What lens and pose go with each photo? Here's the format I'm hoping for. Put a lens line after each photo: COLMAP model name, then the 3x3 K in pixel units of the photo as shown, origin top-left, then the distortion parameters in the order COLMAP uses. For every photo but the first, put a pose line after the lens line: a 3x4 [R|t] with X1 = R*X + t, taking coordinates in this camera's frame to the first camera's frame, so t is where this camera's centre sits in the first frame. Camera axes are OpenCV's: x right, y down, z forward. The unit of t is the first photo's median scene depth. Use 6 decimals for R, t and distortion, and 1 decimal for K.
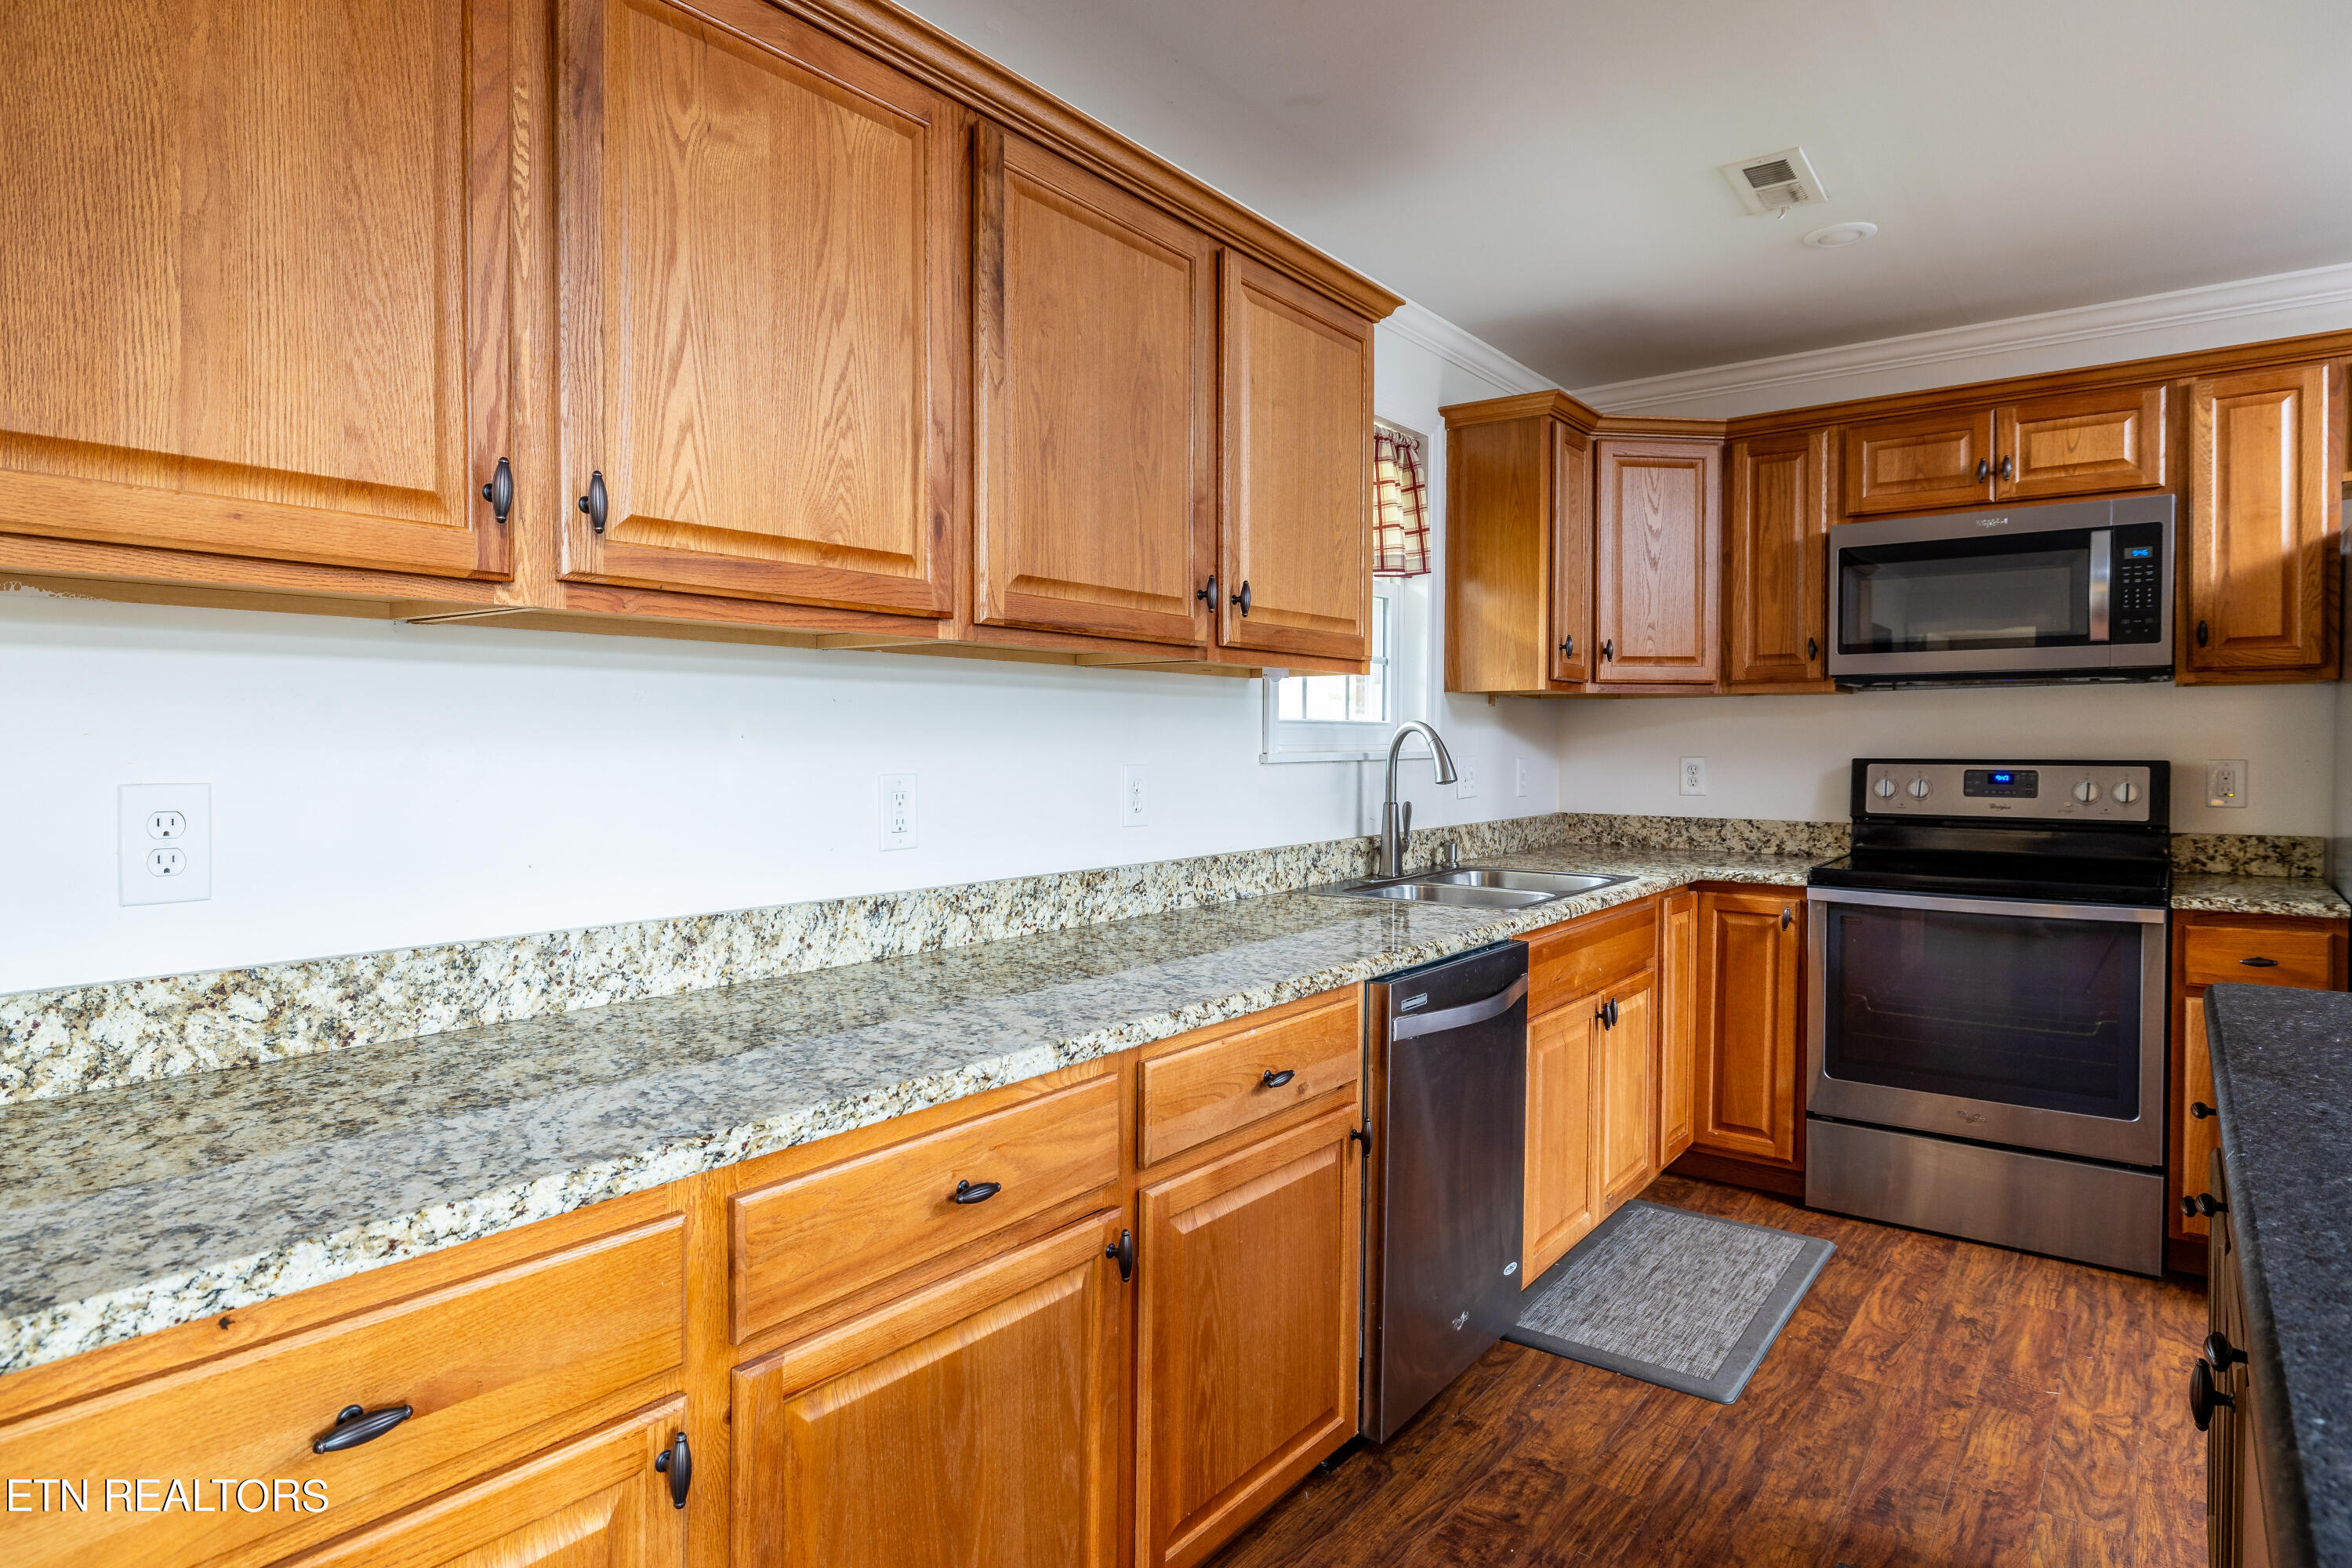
lens RADIAL K [[1320.0, 0, 1172.6], [0, 1320.0, 767.7], [0, 0, 1]] dist [-0.001471, -0.001112]
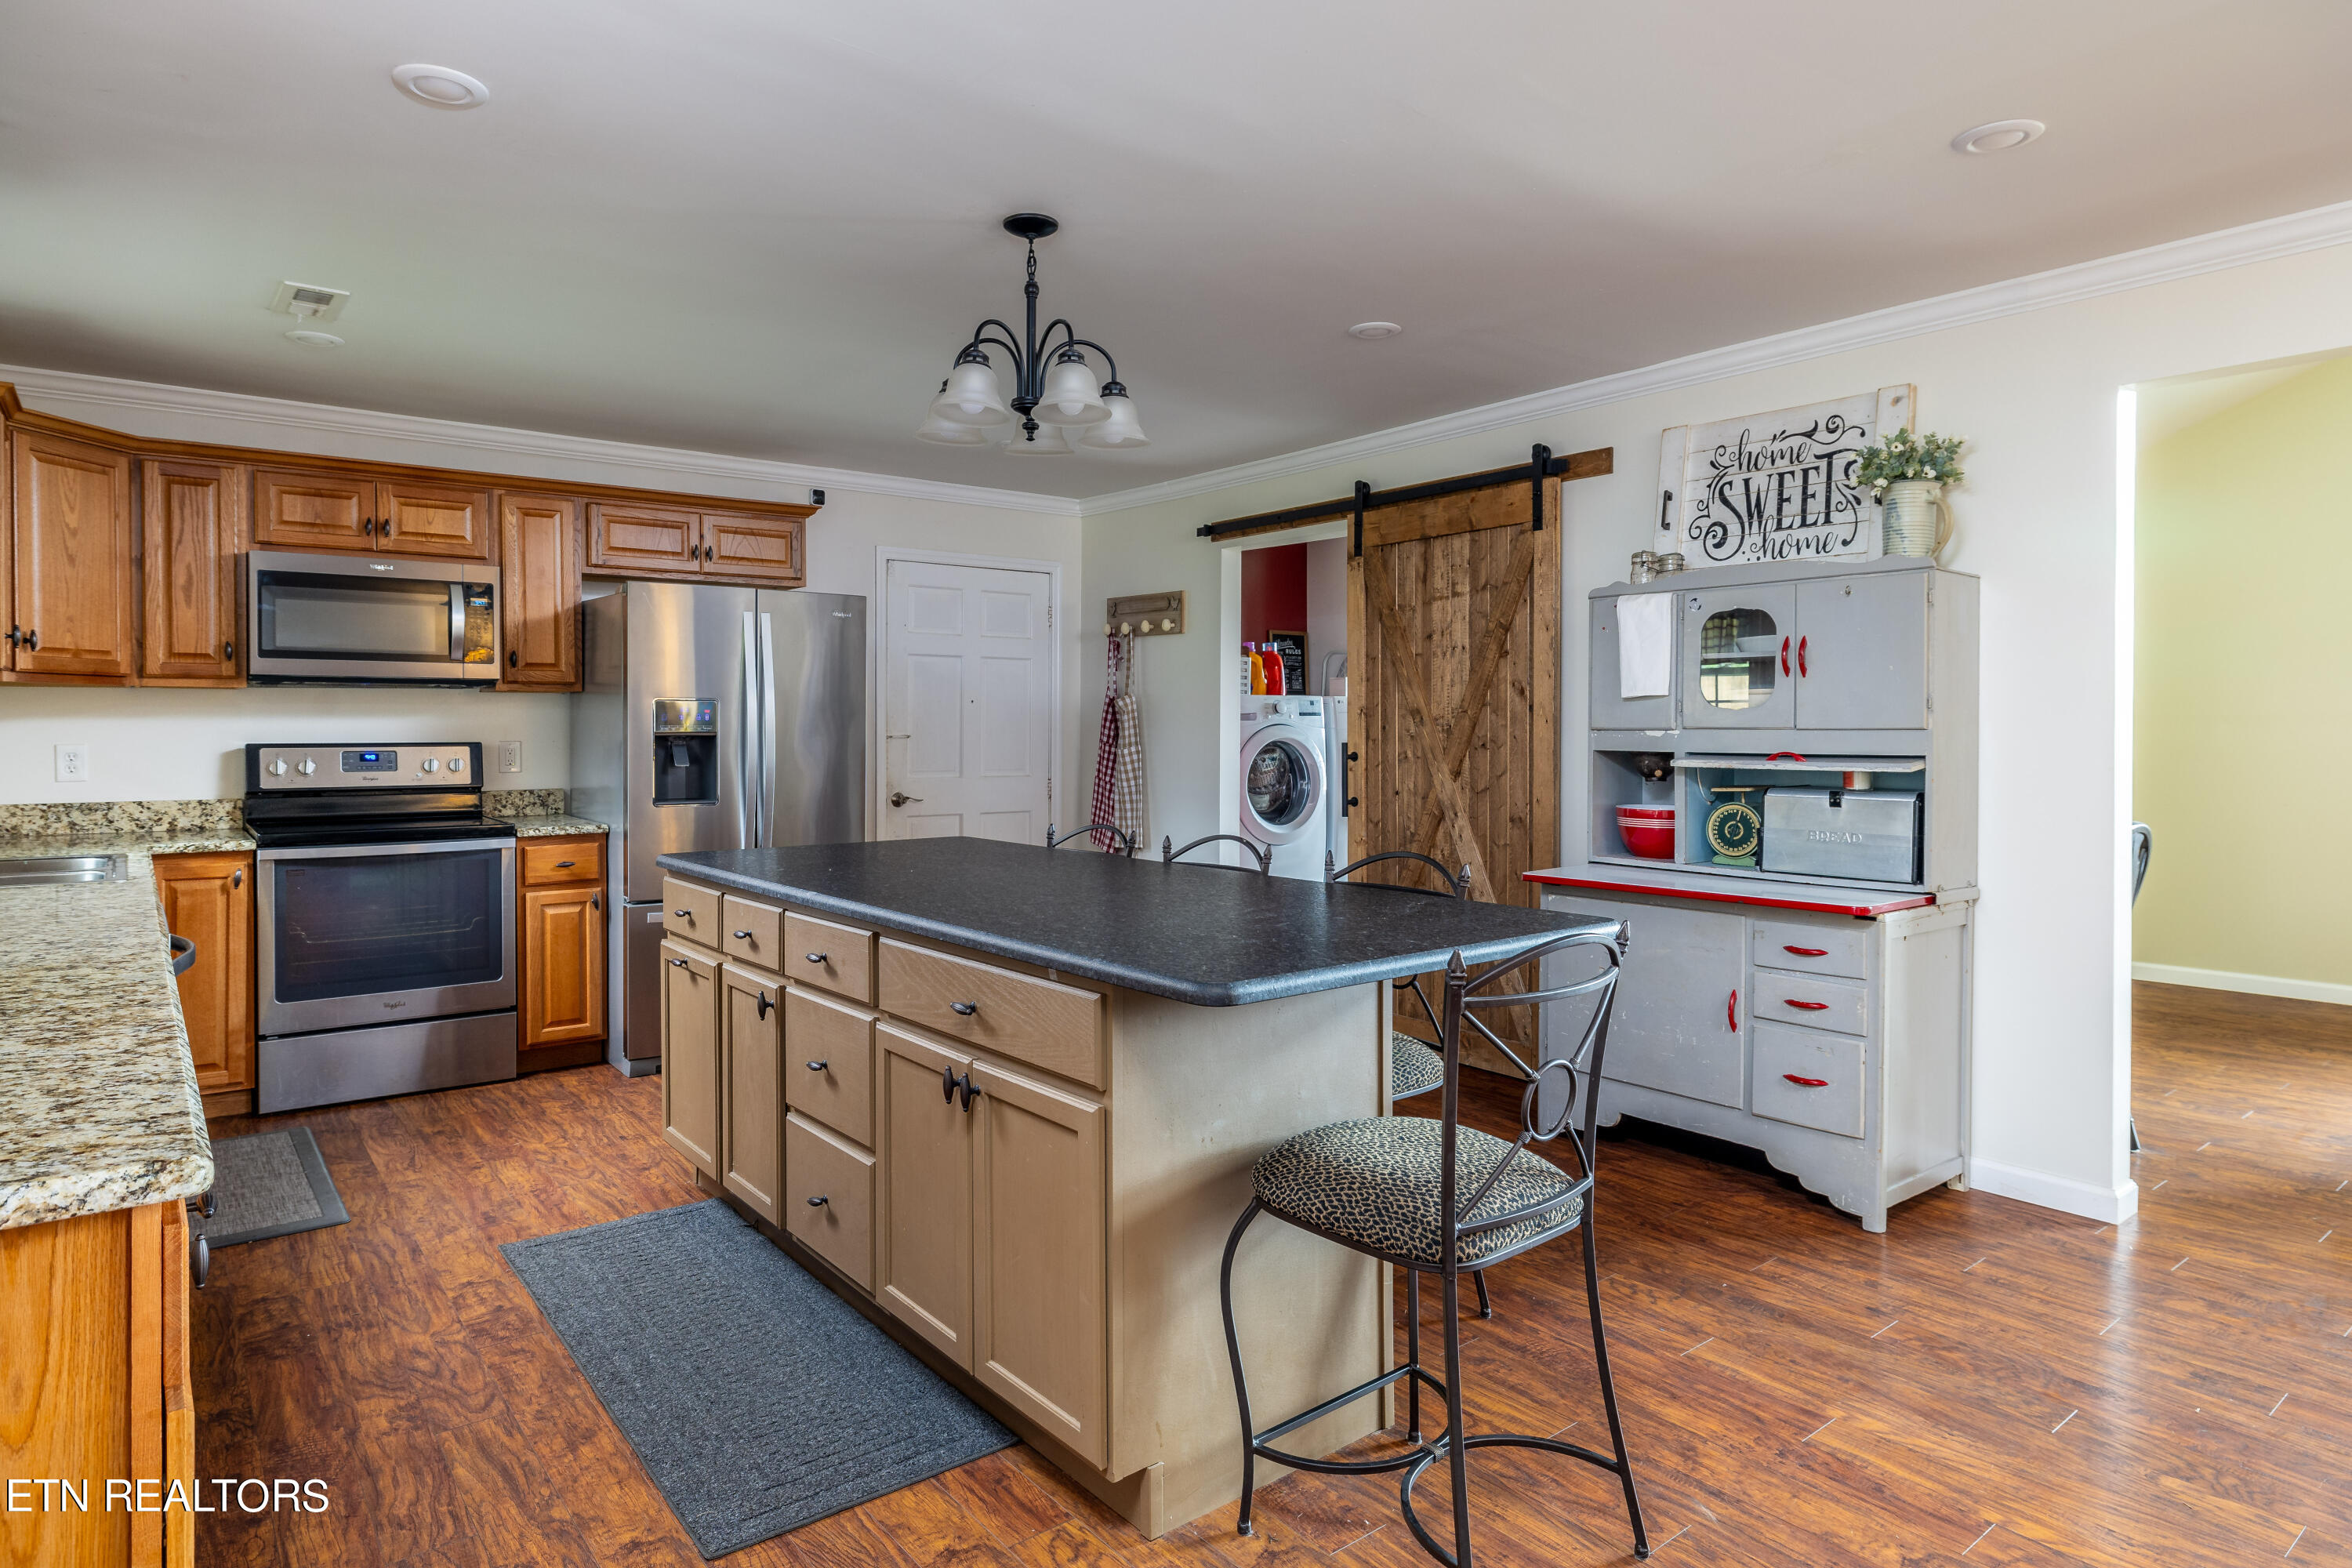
lens RADIAL K [[1311.6, 0, 1163.7], [0, 1311.6, 745.1], [0, 0, 1]] dist [-0.005865, -0.001120]
pose [[0.253014, -0.013627, 0.967367, -0.596835], [0.019339, 0.999772, 0.009025, -0.000698], [-0.967269, 0.016425, 0.253219, -0.139317]]
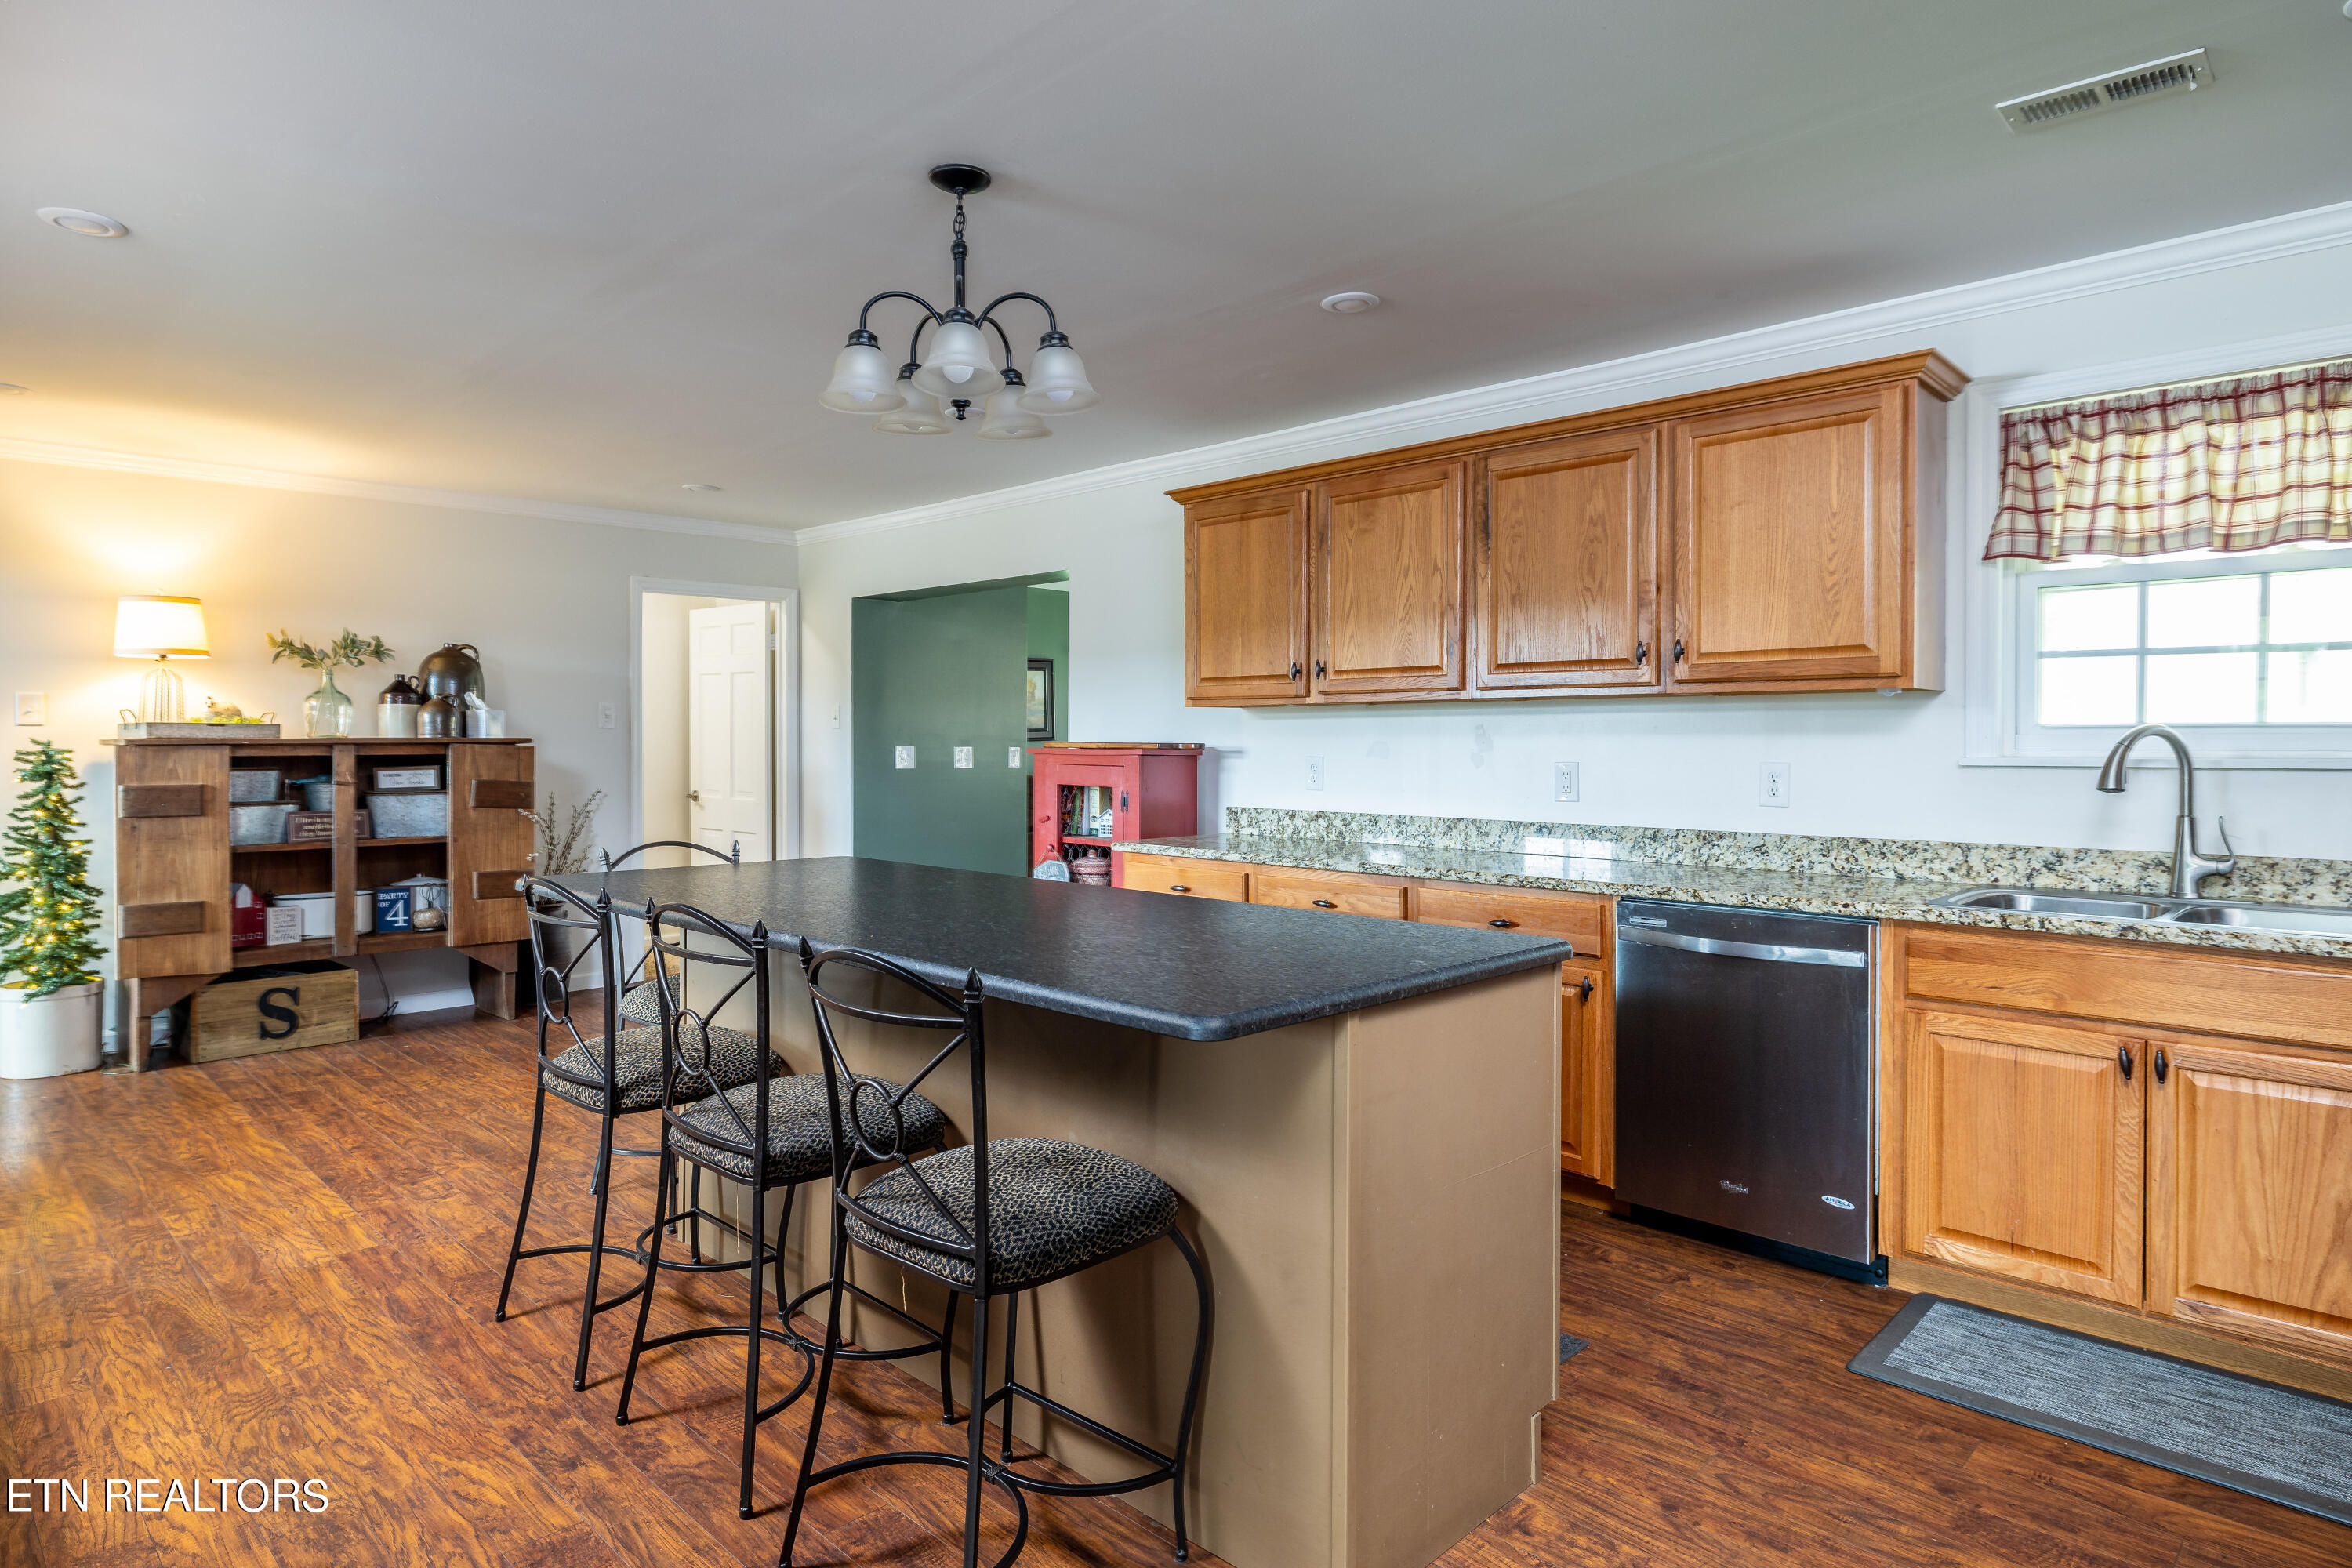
lens RADIAL K [[1309.6, 0, 1156.0], [0, 1309.6, 757.7], [0, 0, 1]] dist [-0.004188, -0.000768]
pose [[-0.129444, 0.010832, -0.991528, 1.401969], [-0.021177, 0.999682, 0.013686, -0.012144], [0.991361, 0.022769, -0.129173, 0.523298]]
